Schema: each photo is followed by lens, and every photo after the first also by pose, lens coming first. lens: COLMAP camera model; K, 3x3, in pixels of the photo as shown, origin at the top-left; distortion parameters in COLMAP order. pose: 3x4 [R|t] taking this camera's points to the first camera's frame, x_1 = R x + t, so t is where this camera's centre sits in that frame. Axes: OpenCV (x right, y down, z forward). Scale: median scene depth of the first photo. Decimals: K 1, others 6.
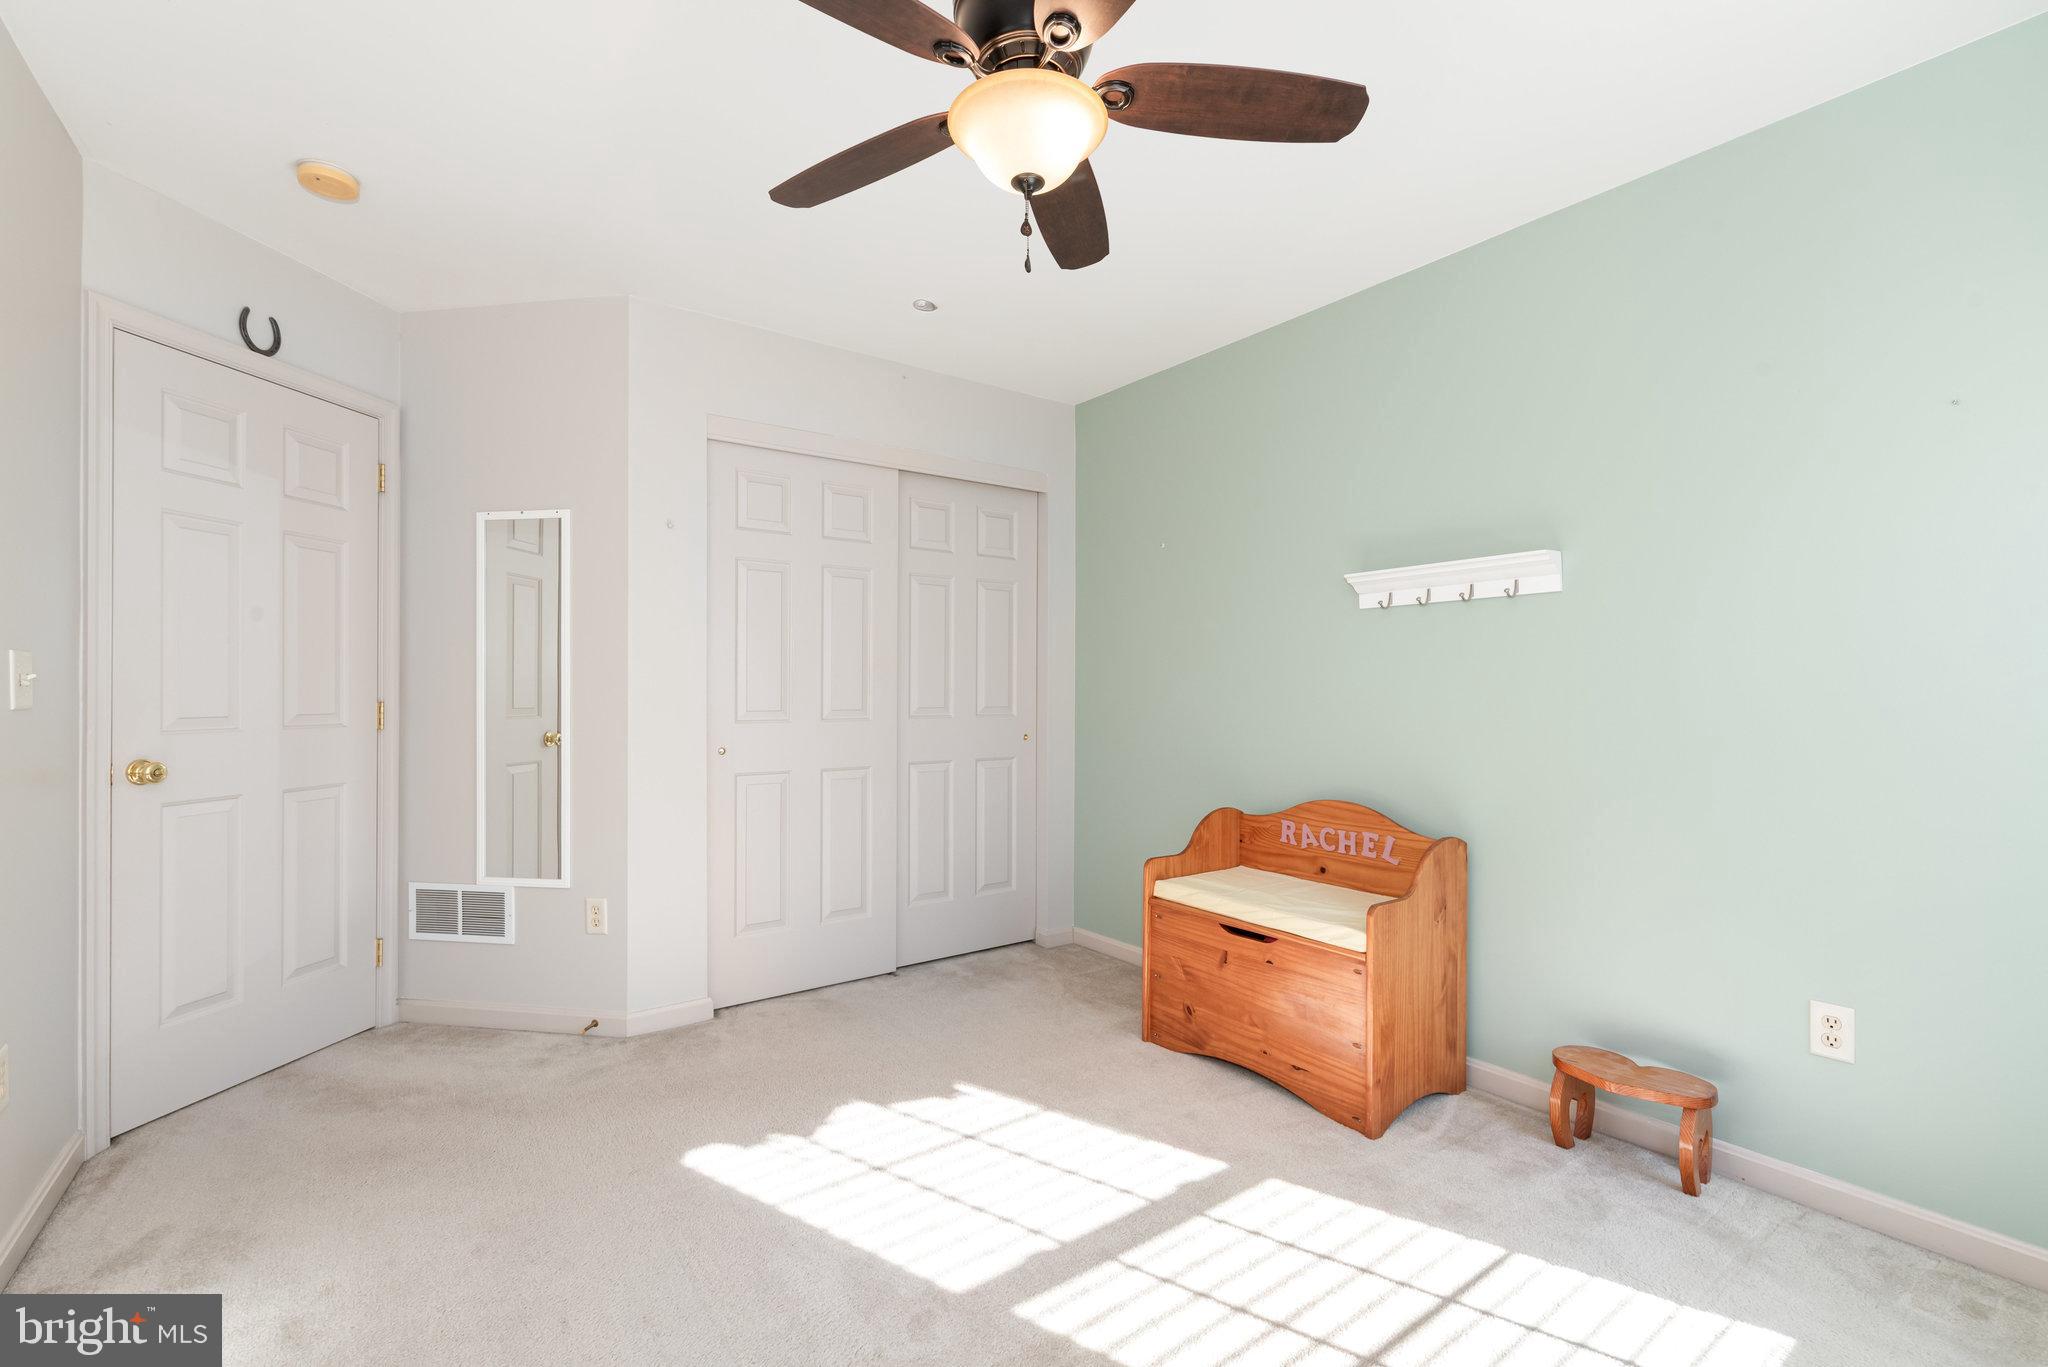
lens RADIAL K [[886.3, 0, 1020.8], [0, 886.3, 694.3], [0, 0, 1]] dist [-0.001238, -0.000514]
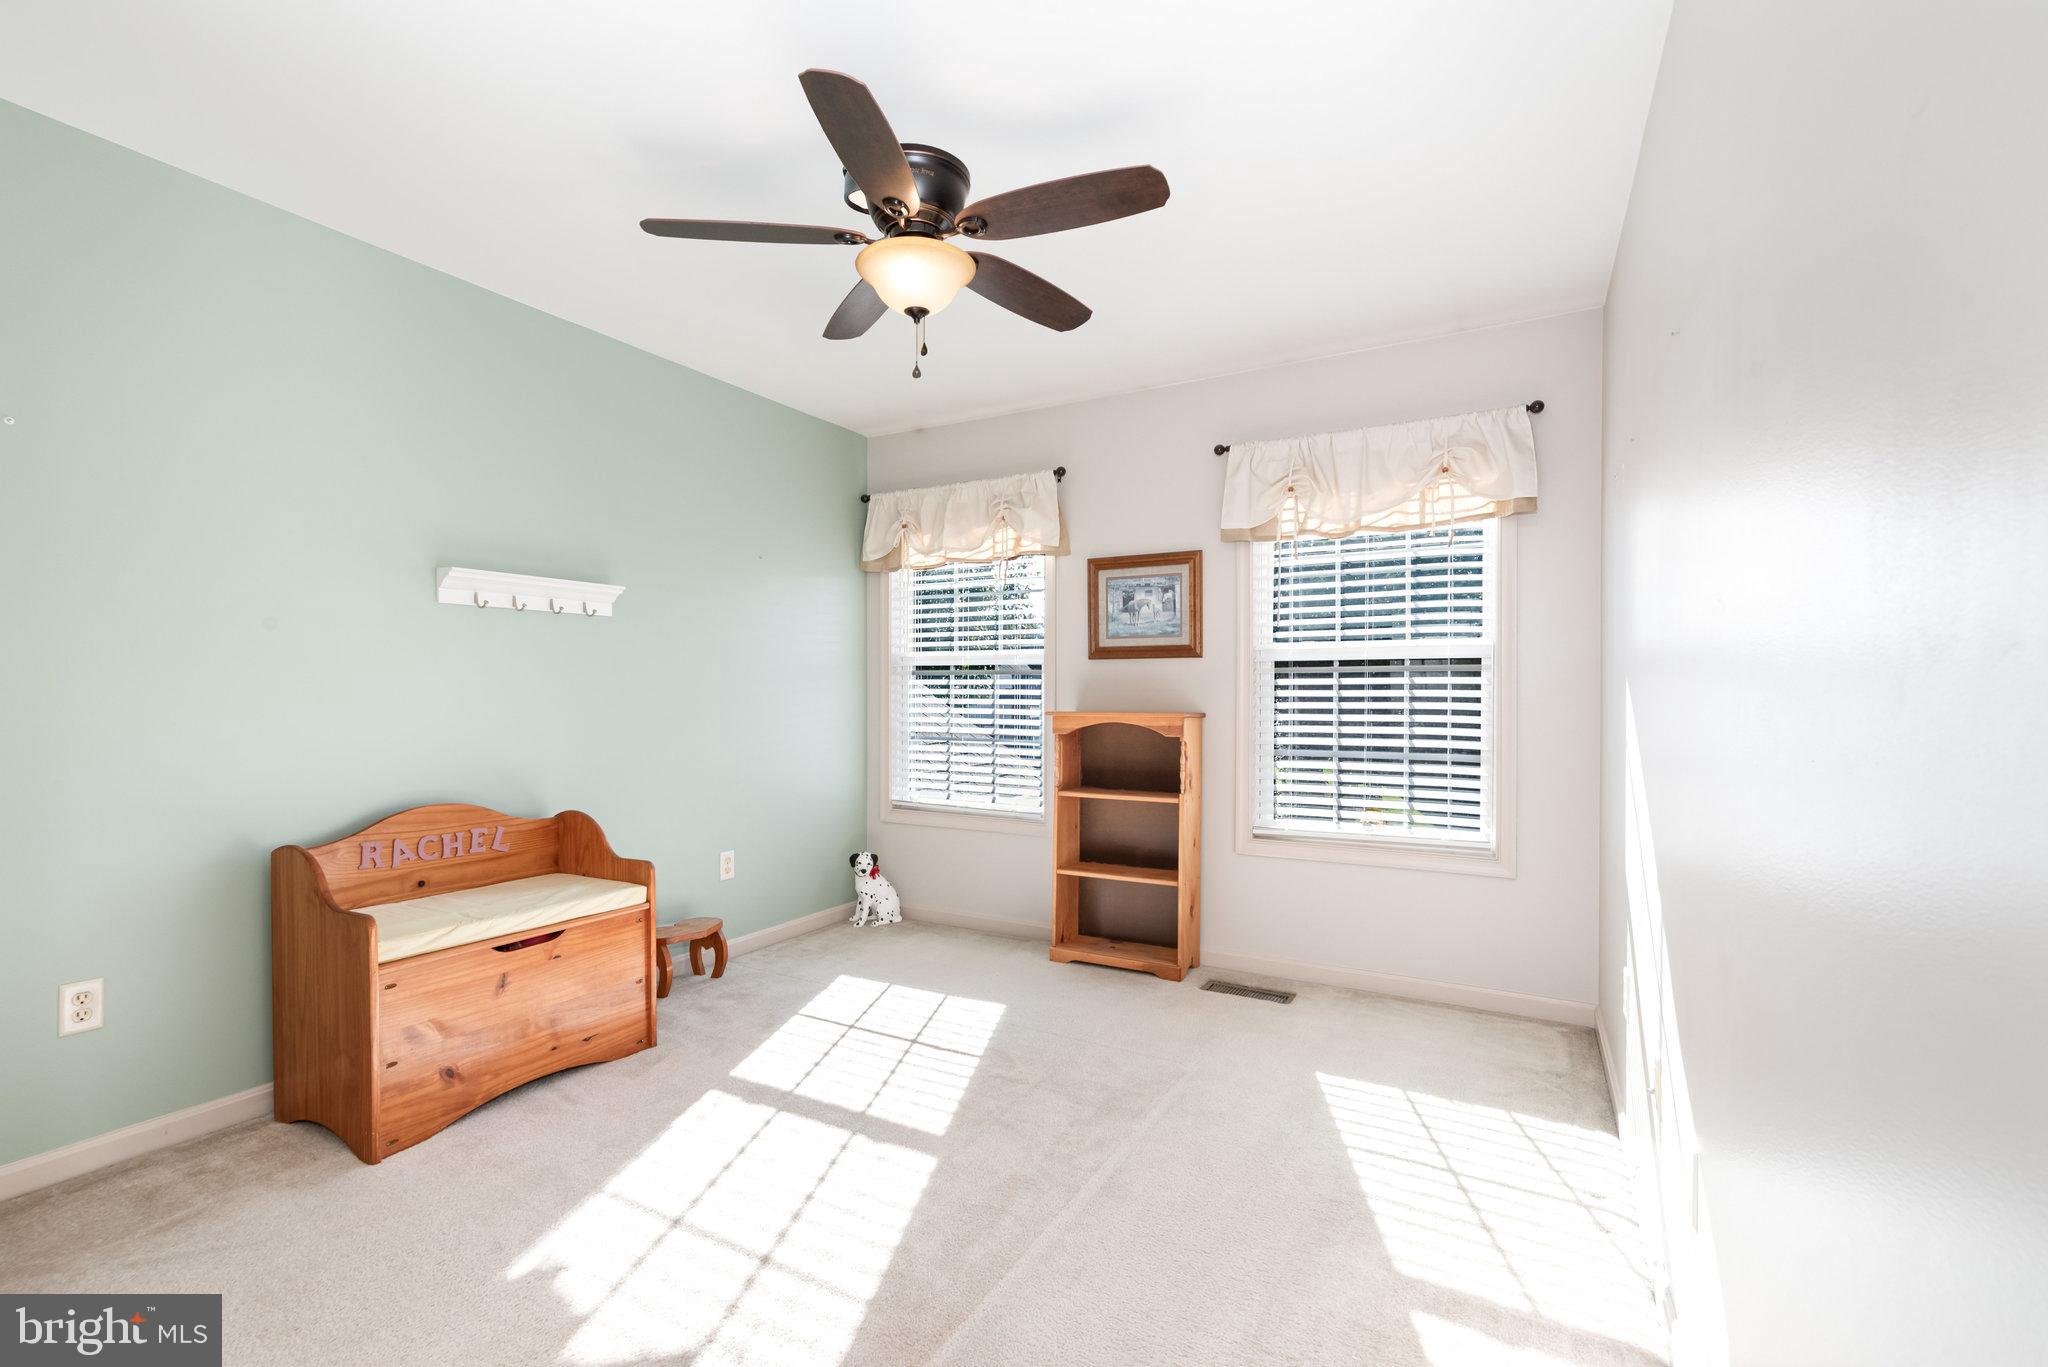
lens RADIAL K [[886.3, 0, 1020.8], [0, 886.3, 694.3], [0, 0, 1]] dist [-0.001238, -0.000514]
pose [[-0.421564, -0.005323, 0.906783, -0.872714], [-0.003587, 0.999985, 0.004202, -0.002598], [-0.906791, -0.001481, -0.421577, 0.971603]]
